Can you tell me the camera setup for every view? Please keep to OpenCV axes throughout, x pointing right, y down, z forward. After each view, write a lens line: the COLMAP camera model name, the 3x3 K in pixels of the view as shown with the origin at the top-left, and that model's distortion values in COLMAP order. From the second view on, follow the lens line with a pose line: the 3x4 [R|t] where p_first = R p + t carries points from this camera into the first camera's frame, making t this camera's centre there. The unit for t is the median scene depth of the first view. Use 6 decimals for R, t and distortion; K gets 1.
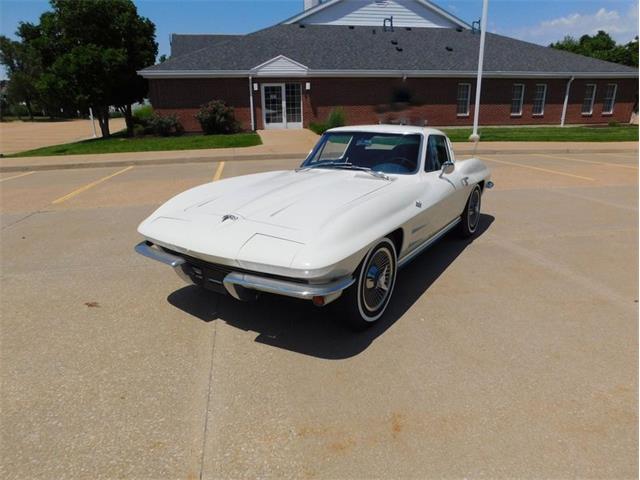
lens RADIAL K [[420.5, 0, 318.8], [0, 420.5, 236.0], [0, 0, 1]] dist [-0.070892, 0.058032]
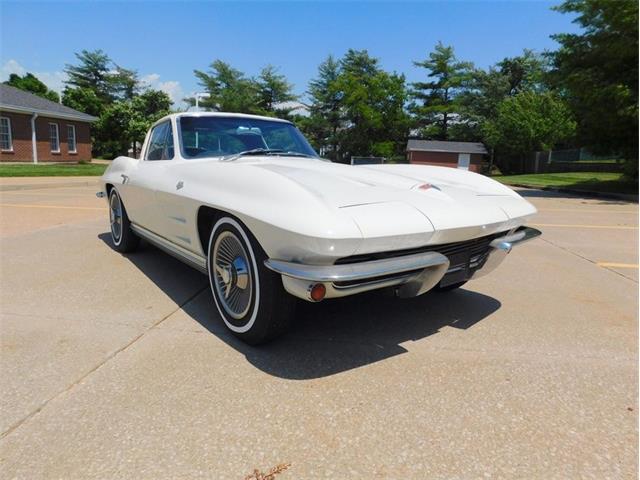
lens RADIAL K [[420.5, 0, 318.8], [0, 420.5, 236.0], [0, 0, 1]] dist [-0.070892, 0.058032]
pose [[0.317191, -0.147932, 0.936753, -0.130860], [0.249129, 0.966066, 0.068205, -0.007845], [-0.915054, 0.211738, 0.343282, 0.123202]]
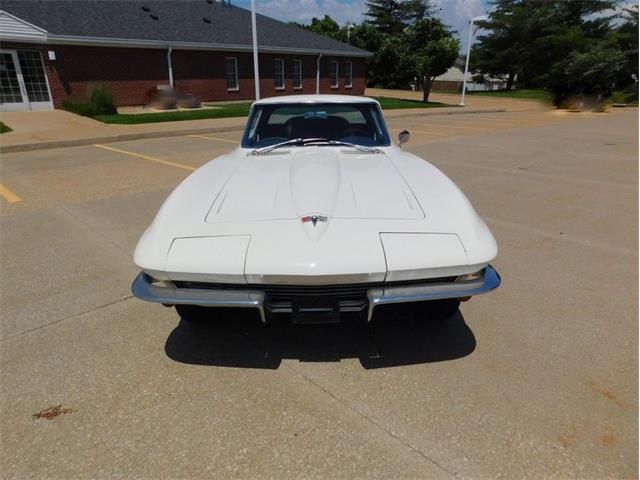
lens RADIAL K [[420.5, 0, 318.8], [0, 420.5, 236.0], [0, 0, 1]] dist [-0.070892, 0.058032]
pose [[0.830837, -0.186120, 0.524470, -0.077187], [0.158673, 0.982524, 0.097310, -0.011181], [-0.533416, 0.002370, 0.845850, 0.049788]]
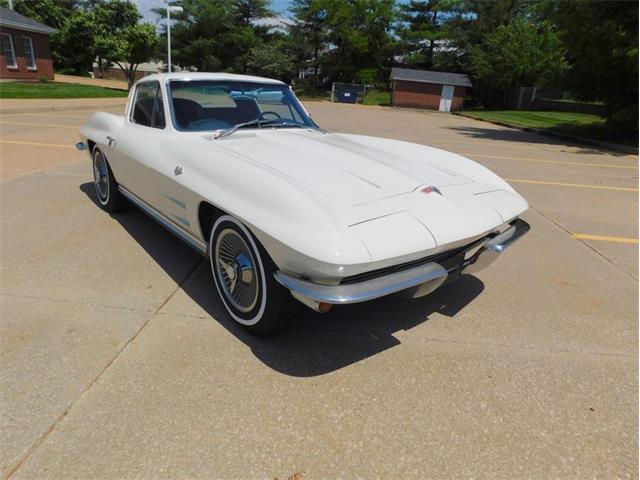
lens RADIAL K [[420.5, 0, 318.8], [0, 420.5, 236.0], [0, 0, 1]] dist [-0.070892, 0.058032]
pose [[0.270077, -0.303947, 0.913605, -0.131262], [0.216122, 0.943791, 0.250101, -0.026507], [-0.938270, 0.129904, 0.320586, 0.125241]]
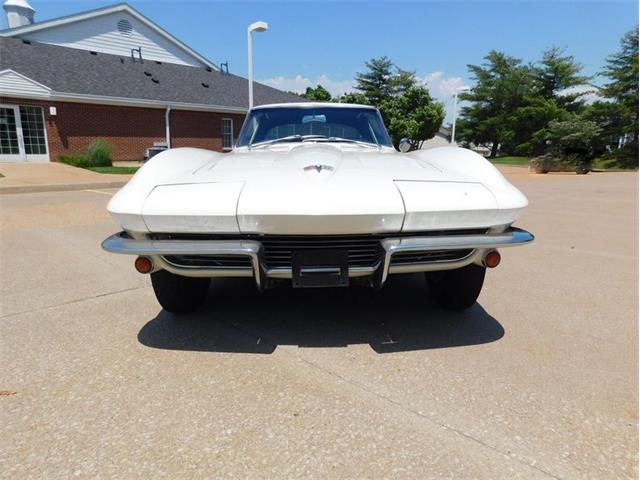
lens RADIAL K [[420.5, 0, 318.8], [0, 420.5, 236.0], [0, 0, 1]] dist [-0.070892, 0.058032]
pose [[0.820353, -0.096034, 0.563735, -0.075643], [0.153401, 0.986623, -0.055156, 0.012054], [-0.550898, 0.131725, 0.824112, 0.063797]]
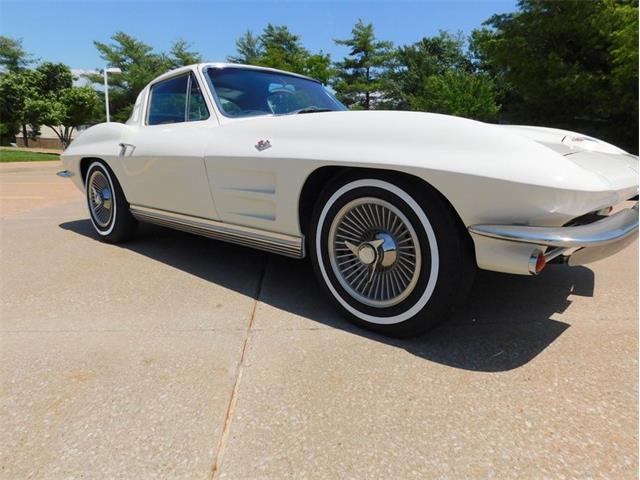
lens RADIAL K [[423.6, 0, 320.0], [0, 423.6, 240.0], [0, 0, 1]] dist [-0.056108, 0.052960]
pose [[0.123319, -0.204902, 0.970983, -0.123512], [0.279554, 0.945998, 0.164125, -0.015321], [-0.952178, 0.251202, 0.173941, 0.172832]]
